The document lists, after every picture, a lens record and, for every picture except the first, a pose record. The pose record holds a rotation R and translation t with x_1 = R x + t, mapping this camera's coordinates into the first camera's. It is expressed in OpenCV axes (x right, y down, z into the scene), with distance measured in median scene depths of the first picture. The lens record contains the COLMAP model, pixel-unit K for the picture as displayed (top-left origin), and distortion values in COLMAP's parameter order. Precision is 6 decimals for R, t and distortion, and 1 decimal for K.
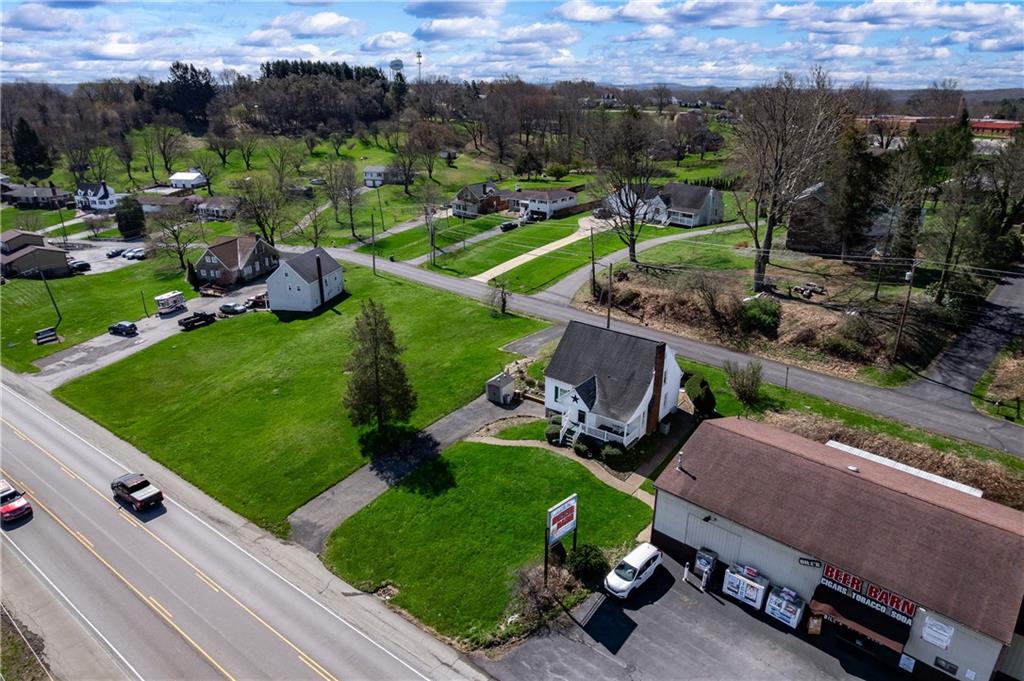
lens RADIAL K [[656.7, 0, 514.1], [0, 656.7, 341.5], [0, 0, 1]] dist [-0.082115, 0.078697]
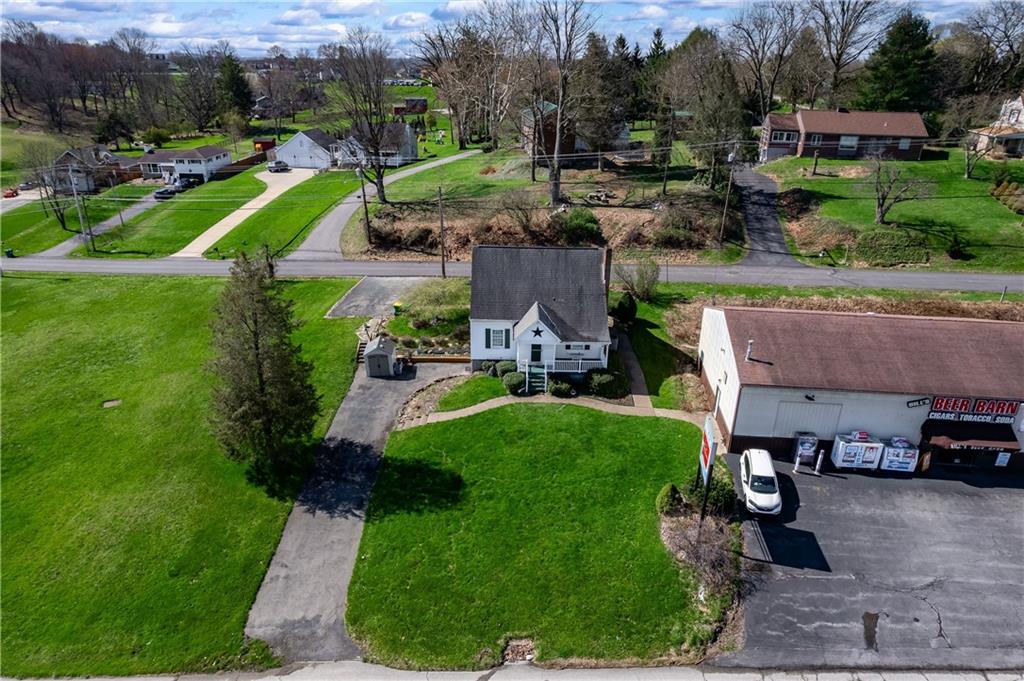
lens RADIAL K [[656.7, 0, 514.1], [0, 656.7, 341.5], [0, 0, 1]] dist [-0.082115, 0.078697]
pose [[0.794594, -0.233352, 0.560506, -0.358936], [0.211273, 0.971764, 0.105060, 0.006611], [-0.569195, 0.034940, 0.821460, 0.324692]]
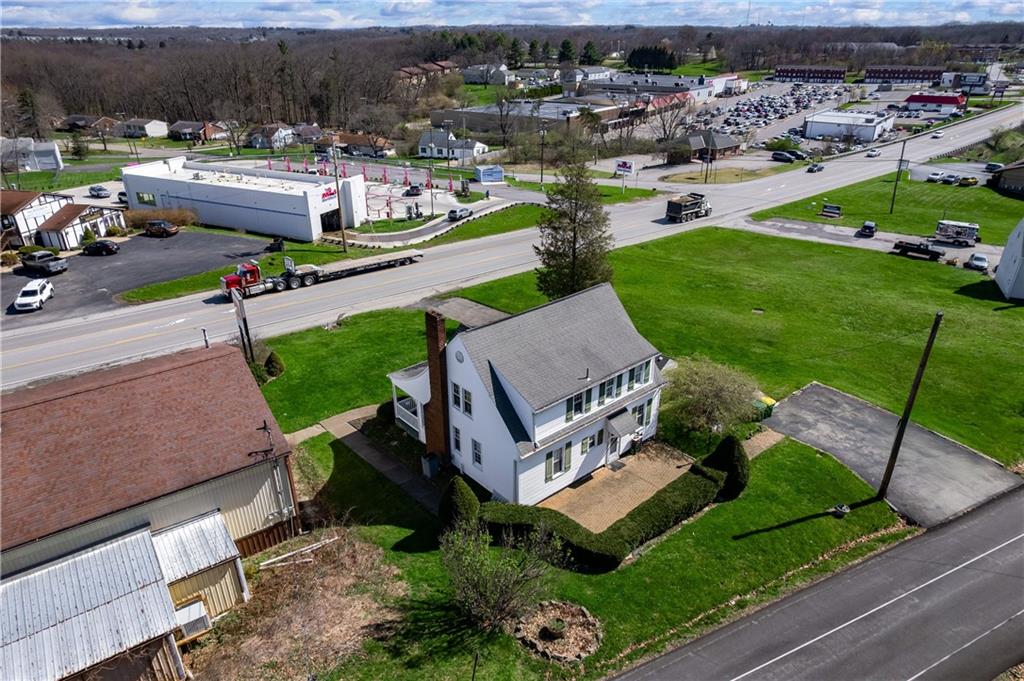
lens RADIAL K [[665.2, 0, 514.9], [0, 665.2, 344.0], [0, 0, 1]] dist [-0.080410, 0.076542]
pose [[-0.204679, 0.422668, -0.882869, 0.643715], [-0.357420, 0.807409, 0.469405, -0.234447], [0.911239, 0.411633, -0.014190, 0.981365]]
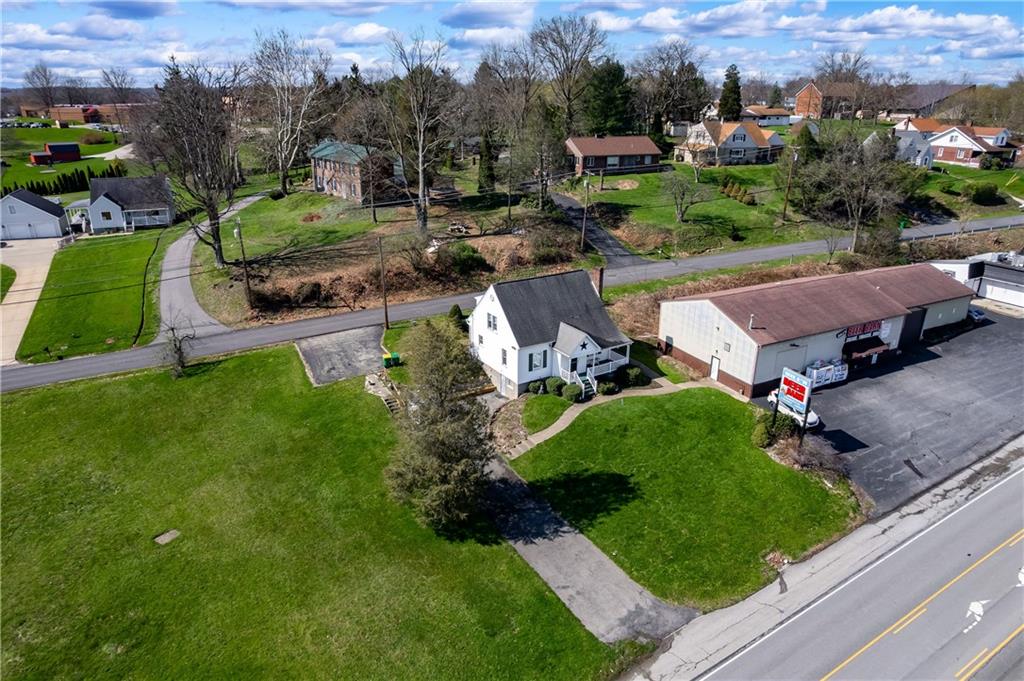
lens RADIAL K [[665.2, 0, 514.9], [0, 665.2, 344.0], [0, 0, 1]] dist [-0.080410, 0.076542]
pose [[0.343243, -0.339743, 0.875648, -0.728460], [0.340038, 0.913995, 0.221331, -0.151027], [-0.875533, 0.221783, 0.429248, 0.623477]]
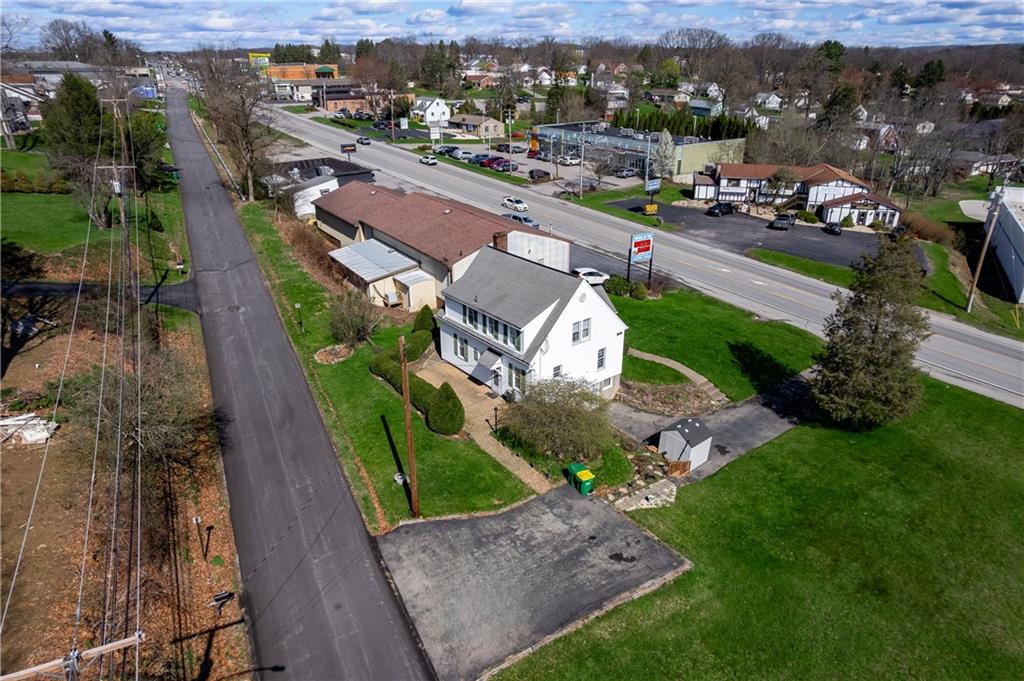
lens RADIAL K [[656.7, 0, 514.1], [0, 656.7, 341.5], [0, 0, 1]] dist [-0.082115, 0.078697]
pose [[-0.972078, -0.095591, 0.214307, 0.011513], [0.087160, 0.700854, 0.707960, -0.454801], [-0.217872, 0.706871, -0.672953, 1.519140]]
